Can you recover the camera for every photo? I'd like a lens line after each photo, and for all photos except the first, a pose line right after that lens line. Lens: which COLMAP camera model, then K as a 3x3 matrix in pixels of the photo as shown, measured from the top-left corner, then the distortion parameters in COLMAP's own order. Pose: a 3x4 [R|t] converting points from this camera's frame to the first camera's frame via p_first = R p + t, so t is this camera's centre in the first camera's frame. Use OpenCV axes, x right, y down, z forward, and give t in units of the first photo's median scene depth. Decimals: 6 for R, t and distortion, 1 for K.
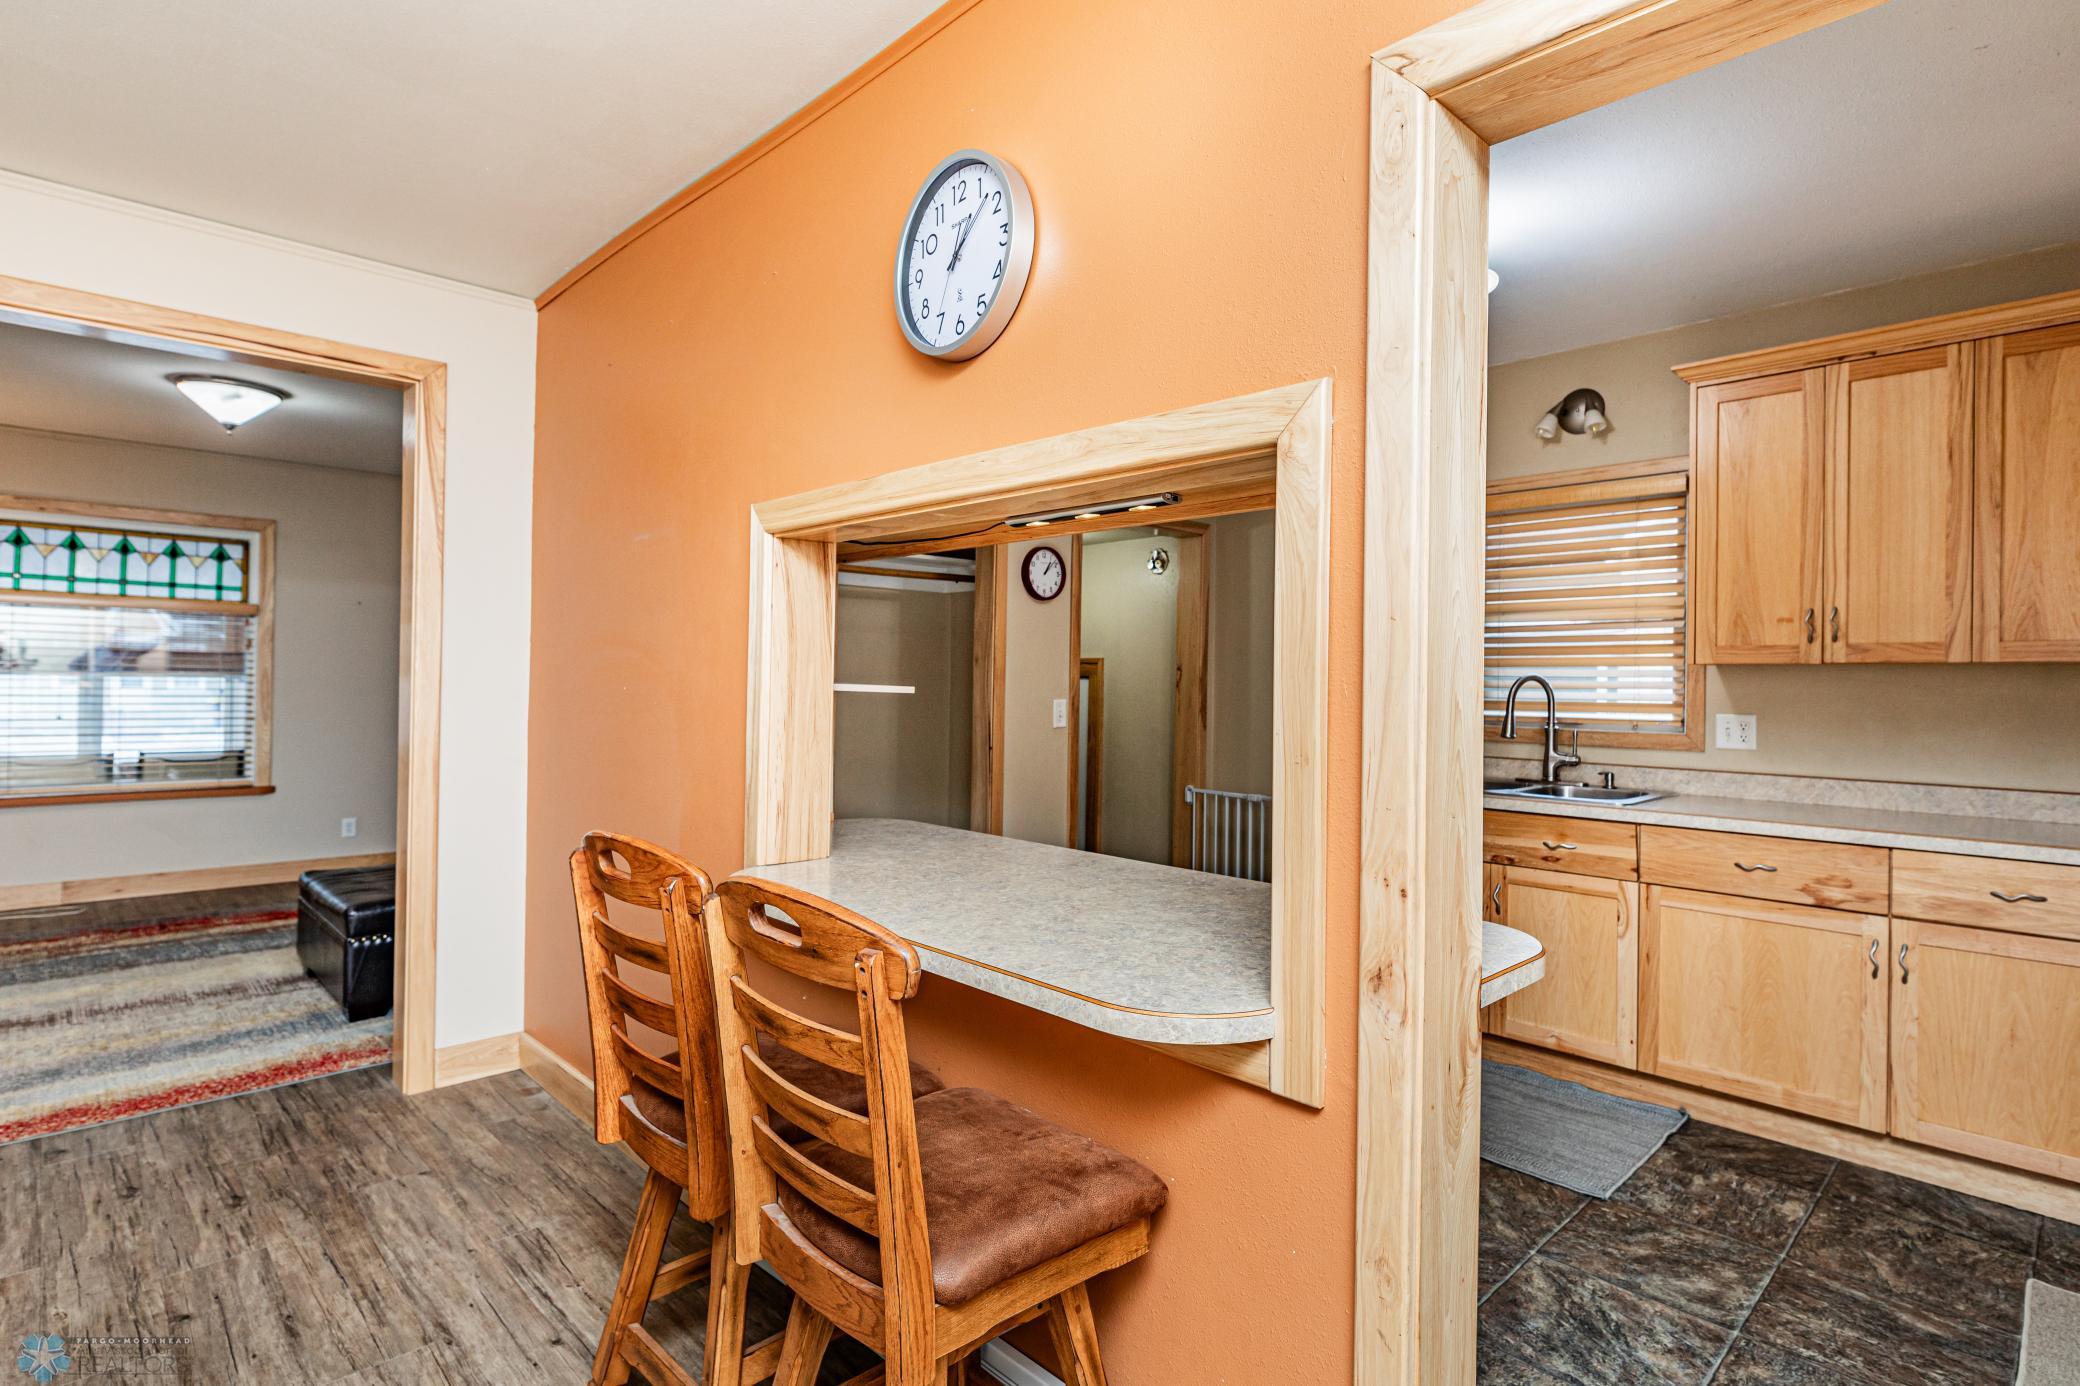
lens RADIAL K [[1033.6, 0, 1047.7], [0, 1033.6, 676.7], [0, 0, 1]] dist [0.010878, 0.000025]
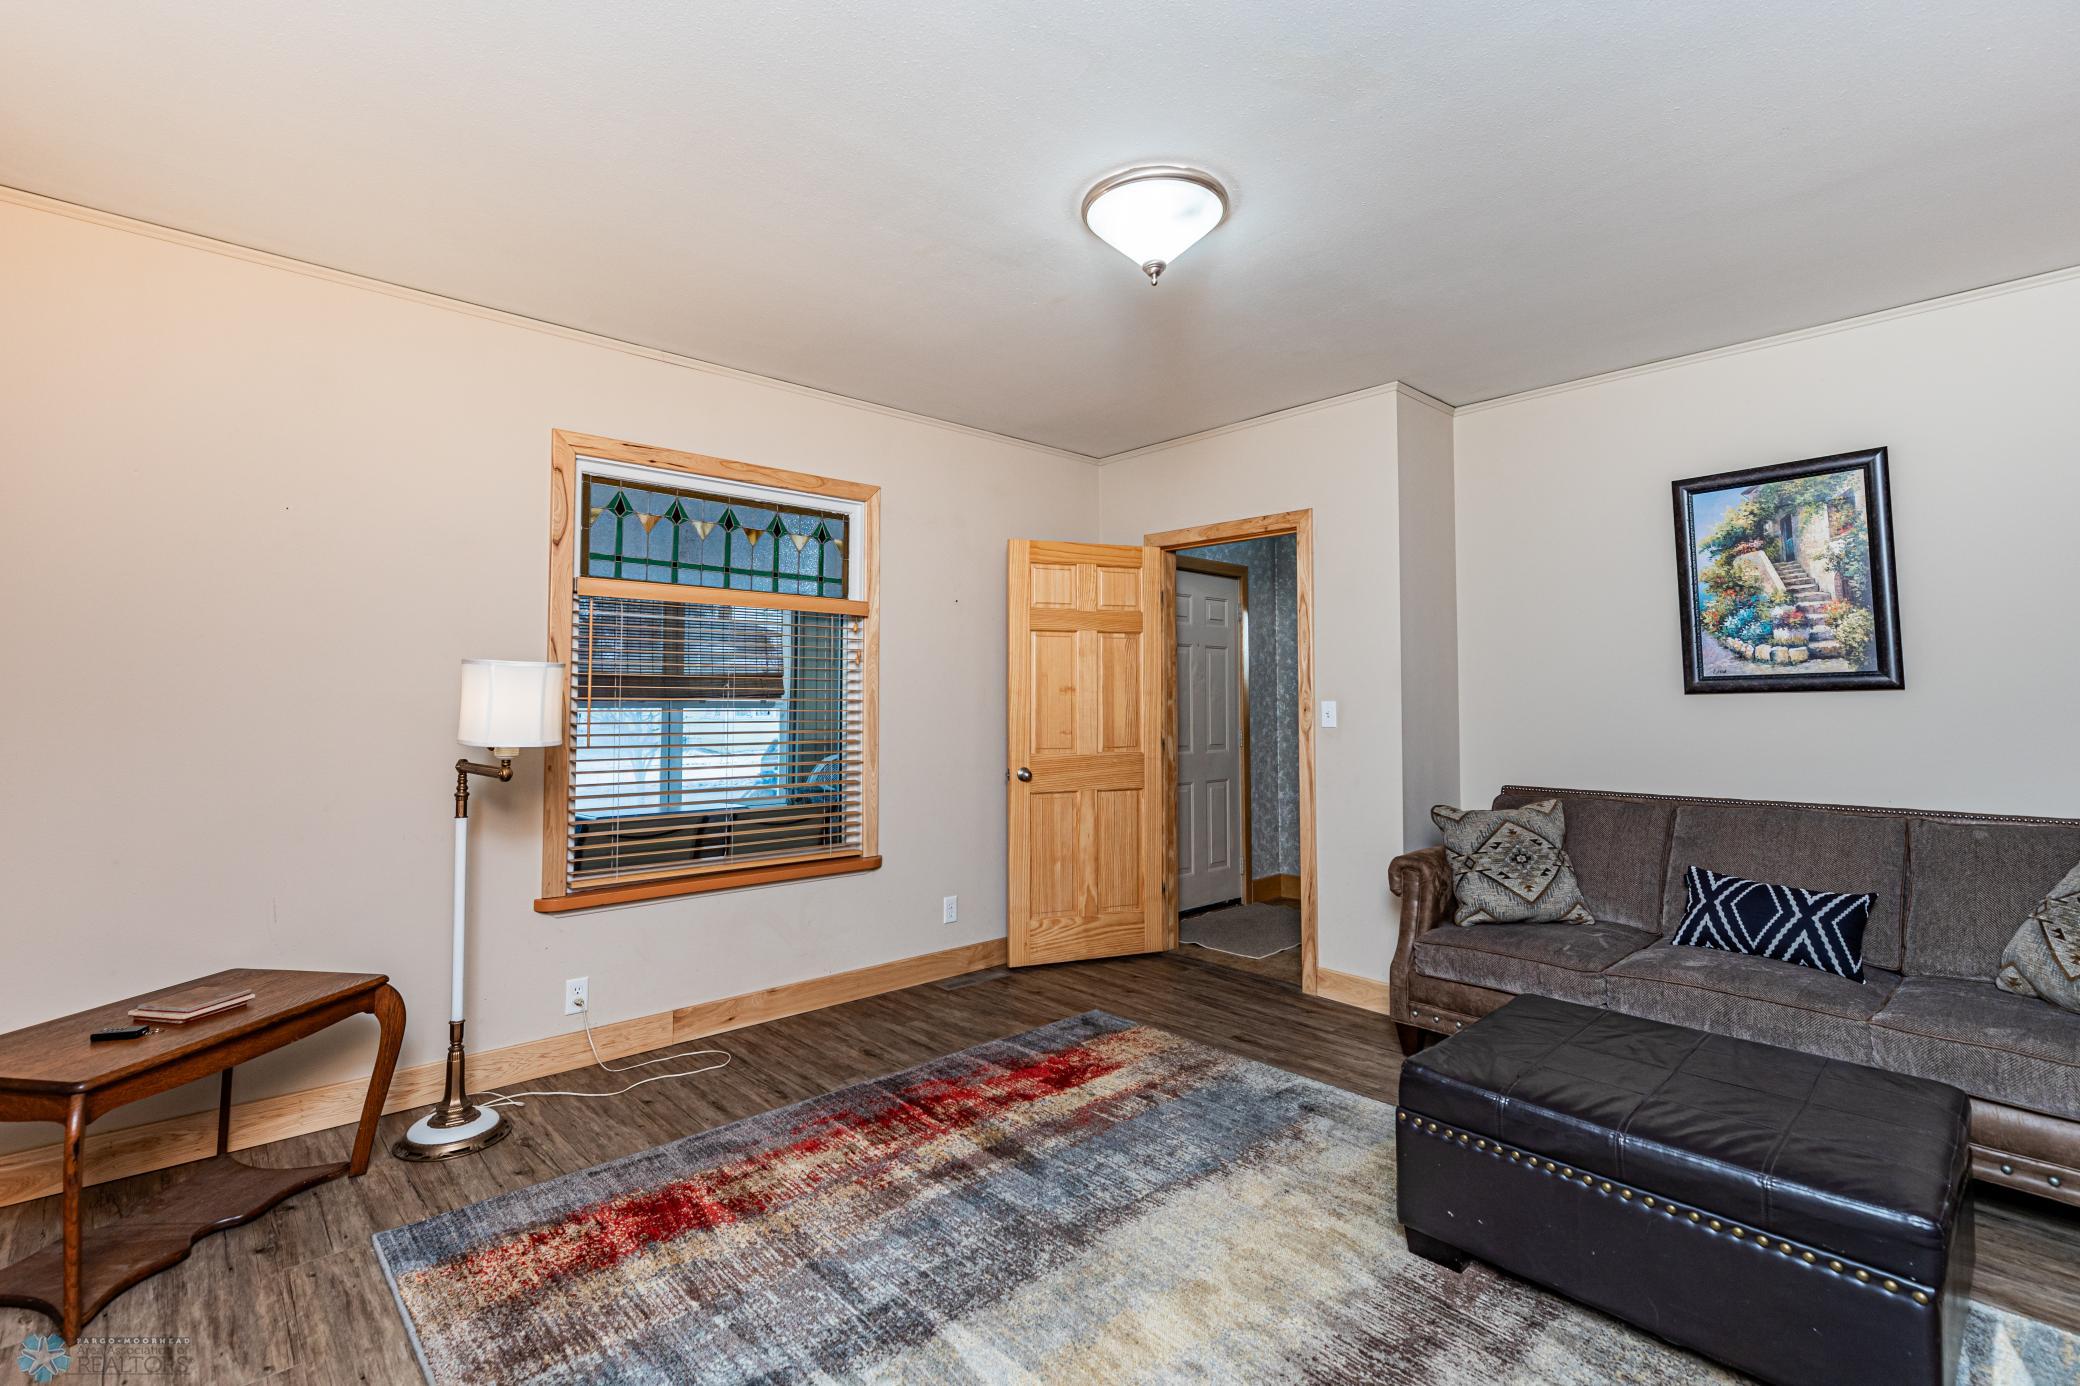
lens RADIAL K [[962.9, 0, 1039.6], [0, 962.9, 666.8], [0, 0, 1]] dist [0.000346, 0.000053]
pose [[0.999212, -0.017583, -0.035588, -2.047691], [0.016417, 0.999327, -0.032814, -0.004497], [0.036141, 0.032204, 0.998828, 1.140118]]
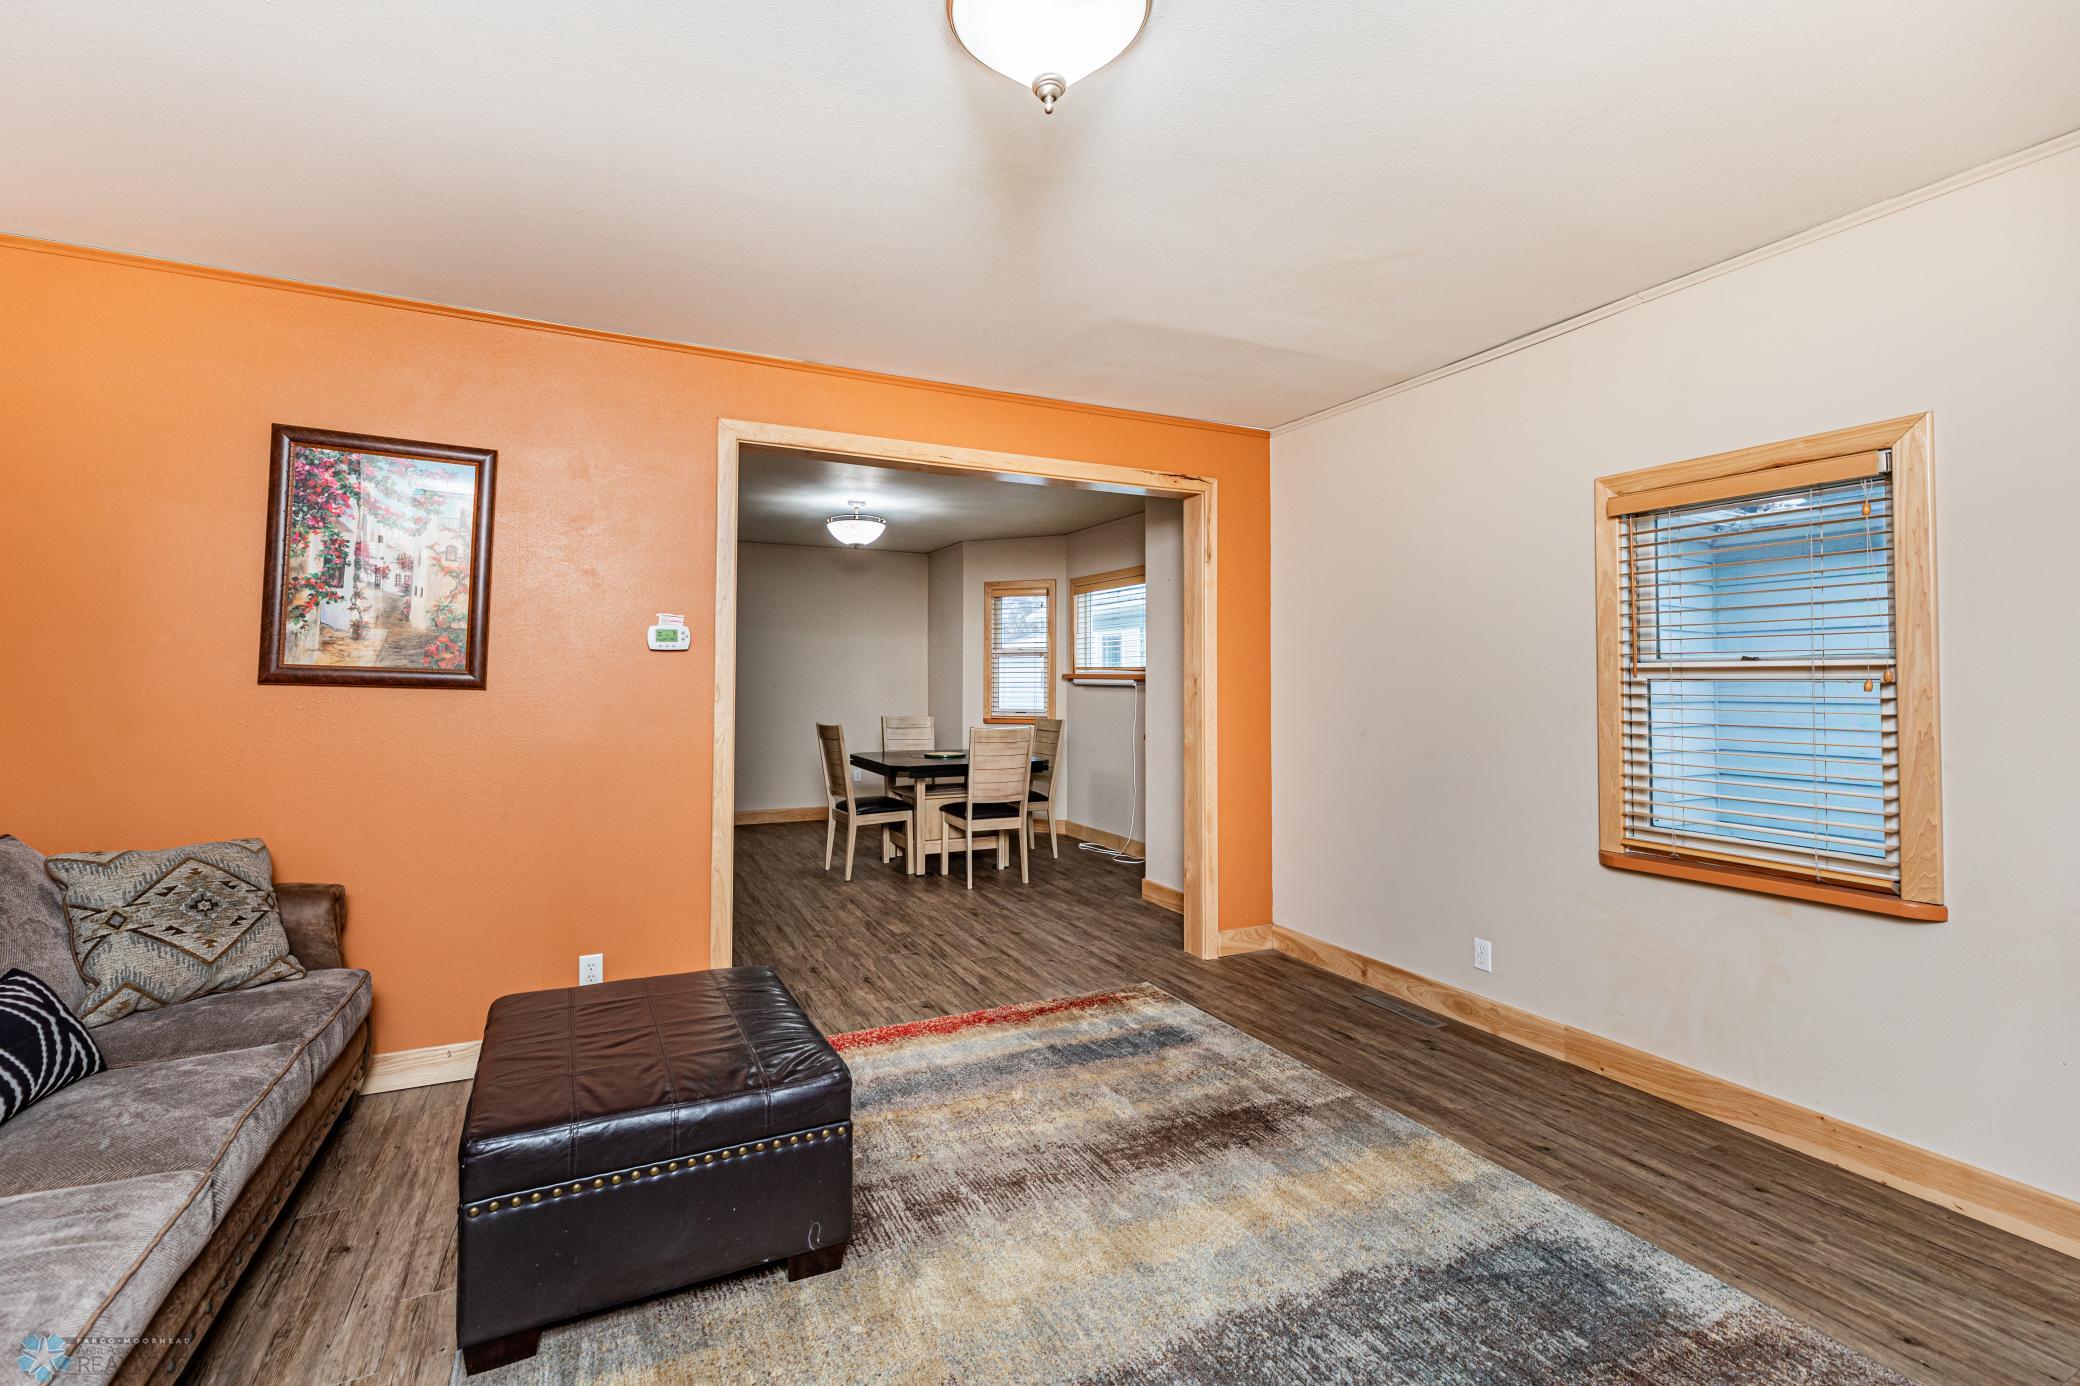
lens RADIAL K [[908.4, 0, 1006.8], [0, 908.4, 683.0], [0, 0, 1]] dist [-0.000640, -0.000105]
pose [[-0.945426, -0.017103, 0.325387, -2.181131], [-0.017546, 0.999845, 0.001573, -0.020306], [-0.325364, -0.004222, -0.945580, 3.256679]]
